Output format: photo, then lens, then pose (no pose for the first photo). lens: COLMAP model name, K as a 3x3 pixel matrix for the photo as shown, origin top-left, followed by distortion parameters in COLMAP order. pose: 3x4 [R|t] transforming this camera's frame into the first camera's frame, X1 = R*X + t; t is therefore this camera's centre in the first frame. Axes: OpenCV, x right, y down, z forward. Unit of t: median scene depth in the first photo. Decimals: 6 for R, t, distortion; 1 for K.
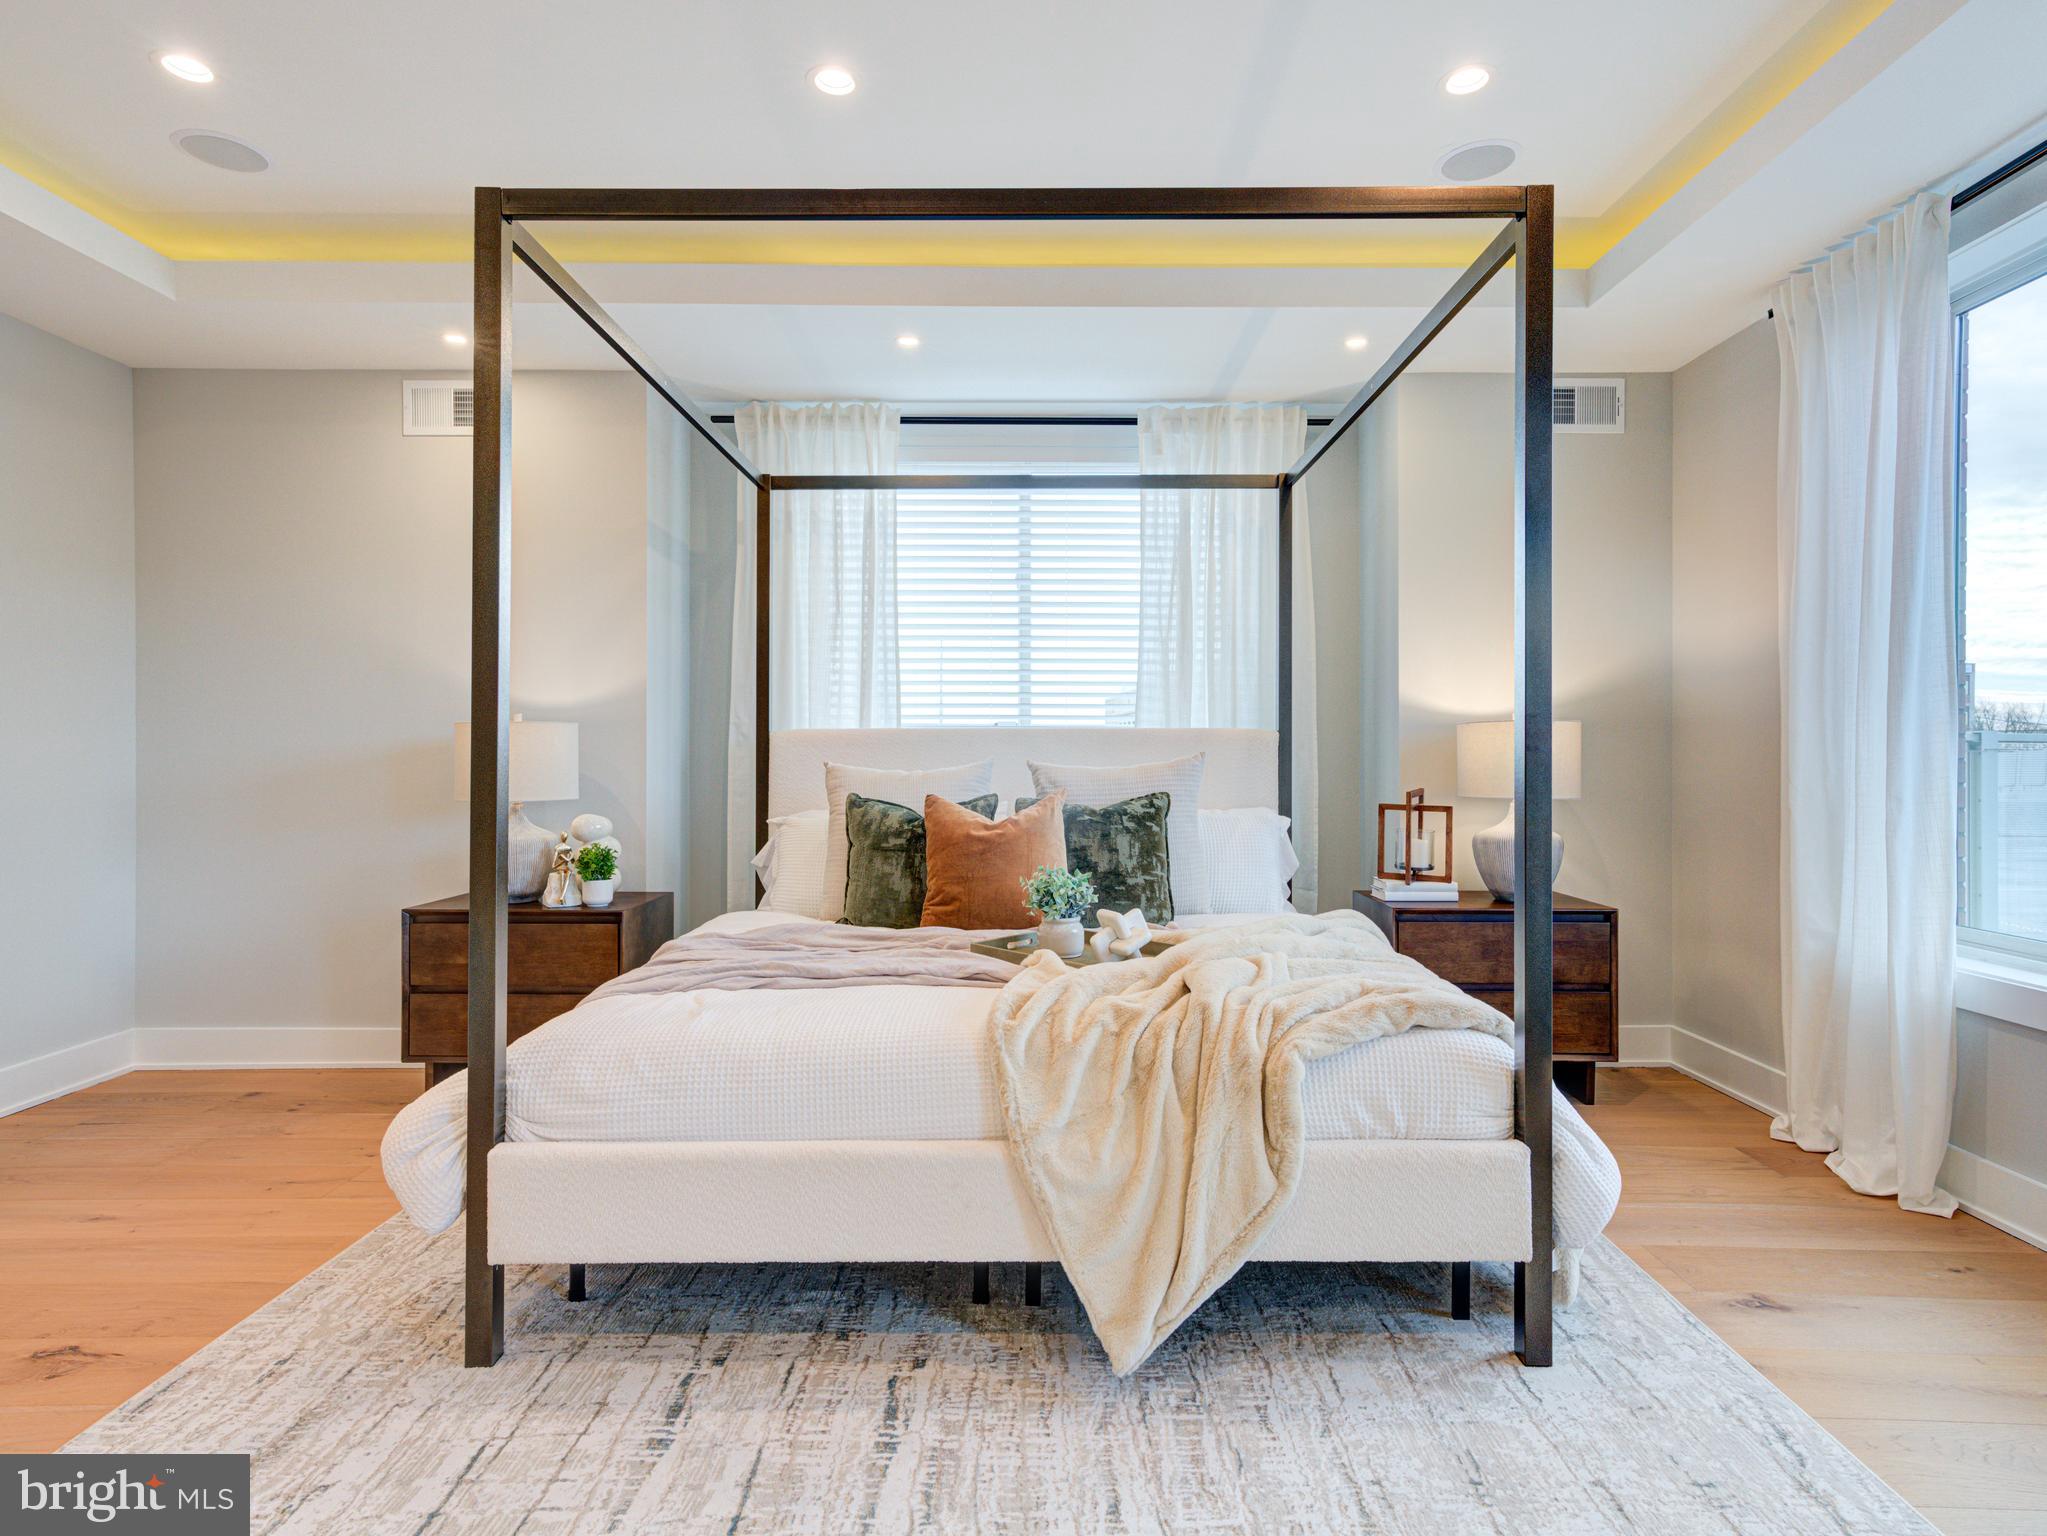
lens RADIAL K [[1126.7, 0, 1022.3], [0, 1126.7, 730.5], [0, 0, 1]] dist [-0.001126, 0.015764]
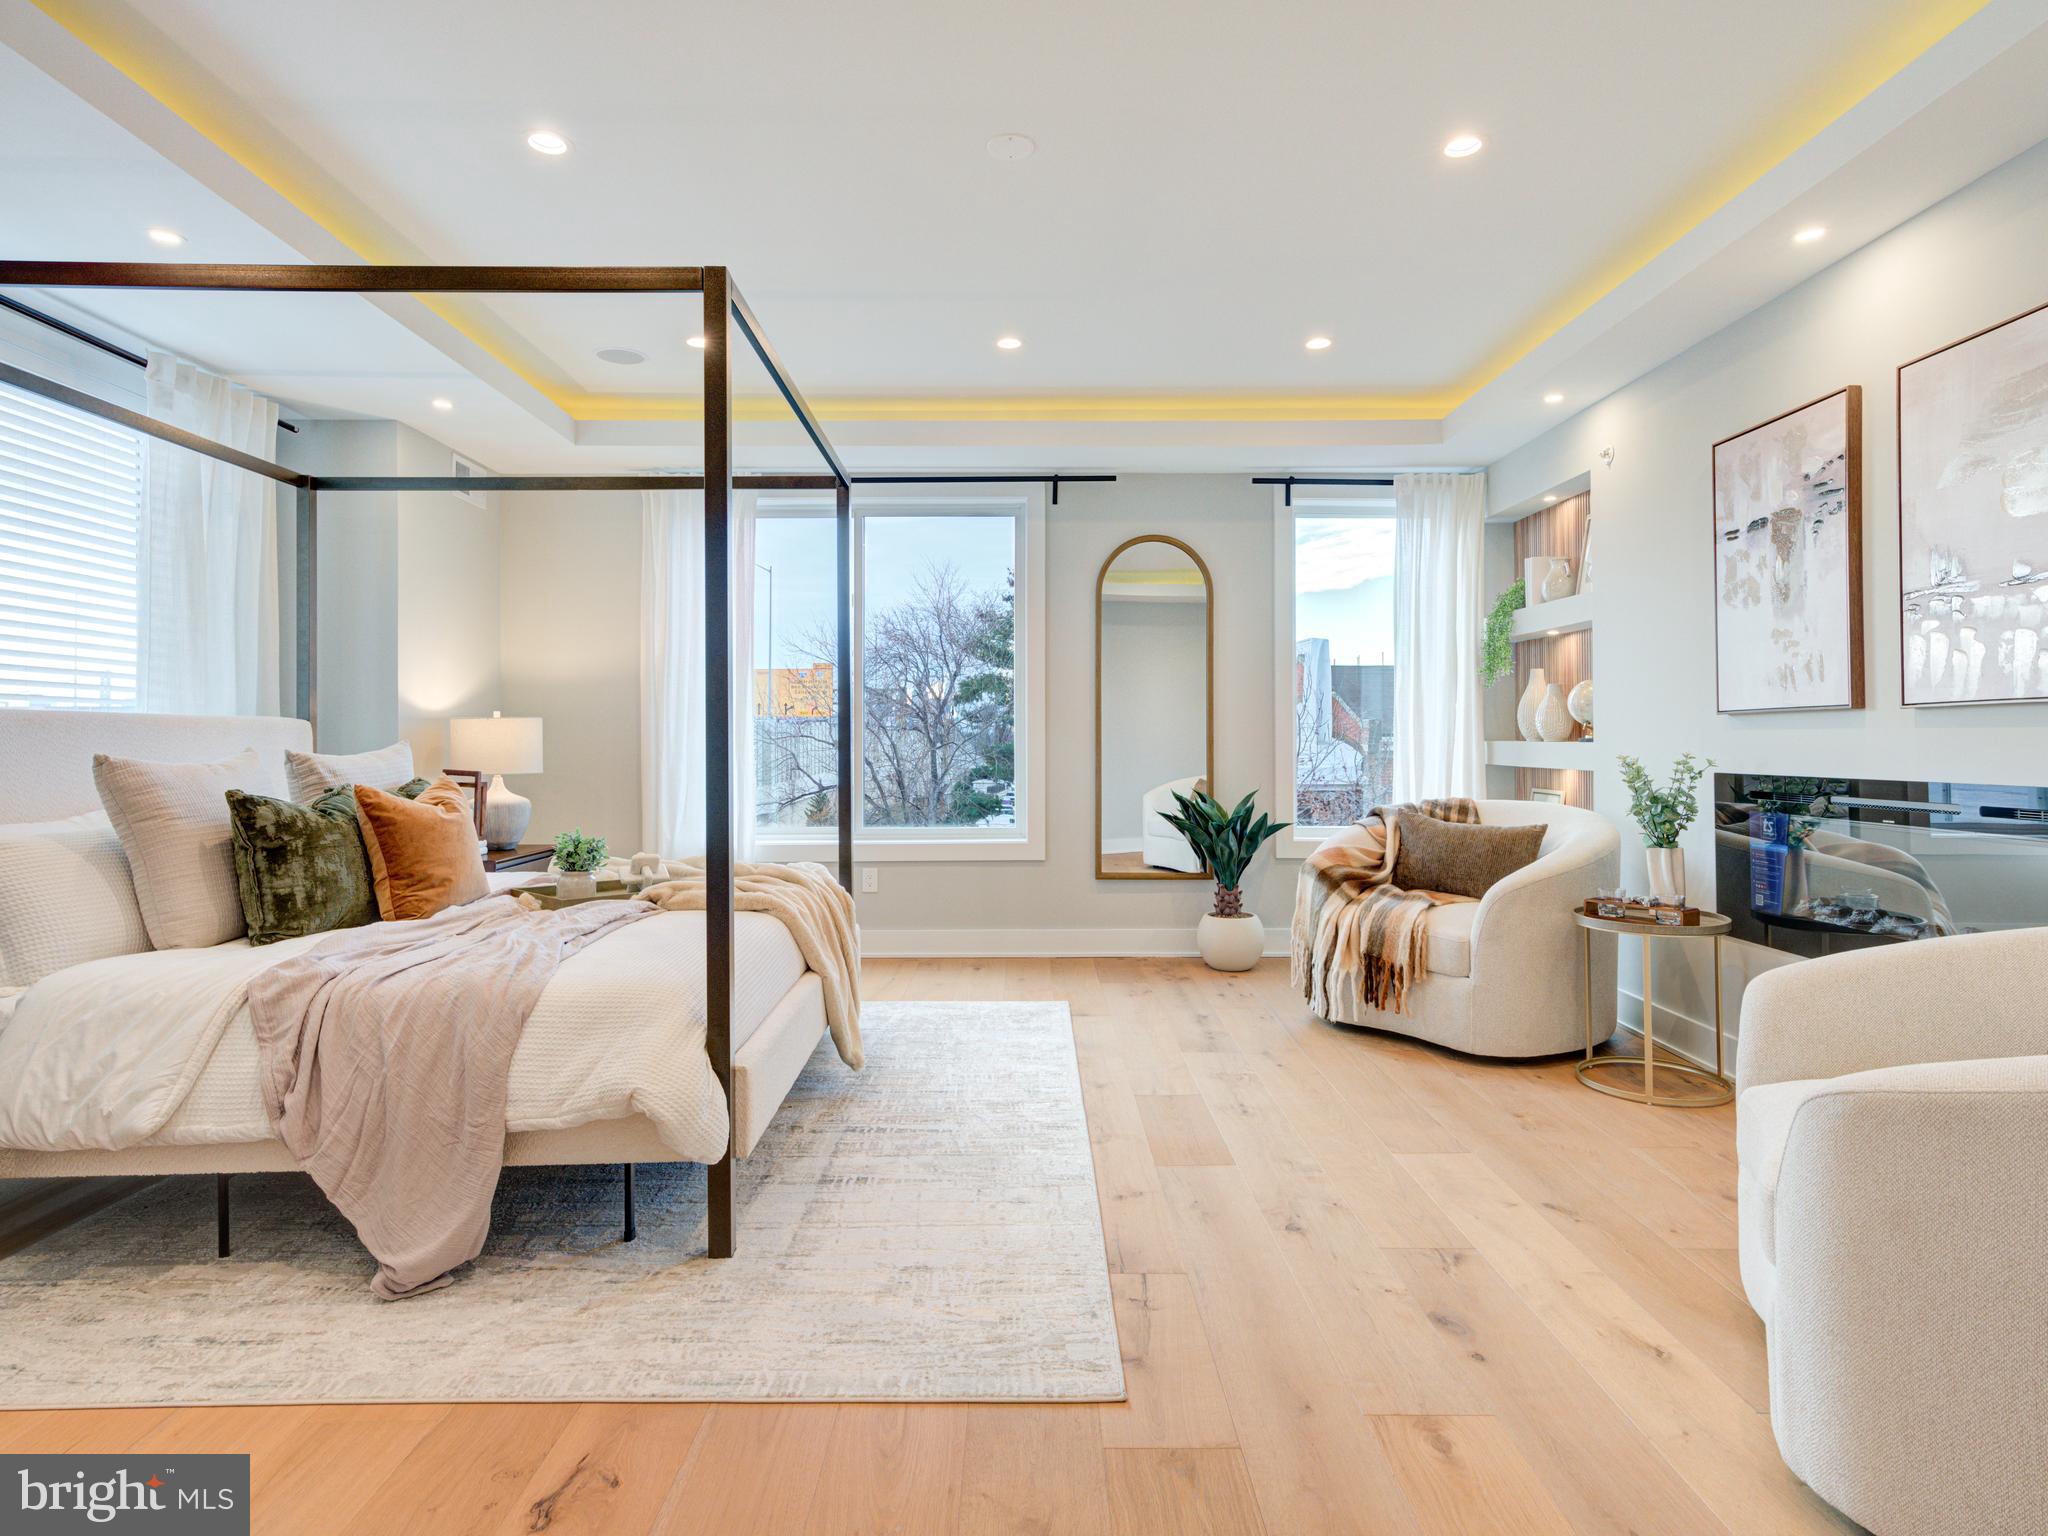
lens RADIAL K [[1127.3, 0, 1022.8], [0, 1127.3, 730.5], [0, 0, 1]] dist [-0.001126, 0.015764]
pose [[-0.008733, 0.009000, 0.999921, -1.044186], [-0.000659, 0.999959, -0.009007, 0.019922], [-0.999962, -0.000738, -0.008726, 0.448245]]
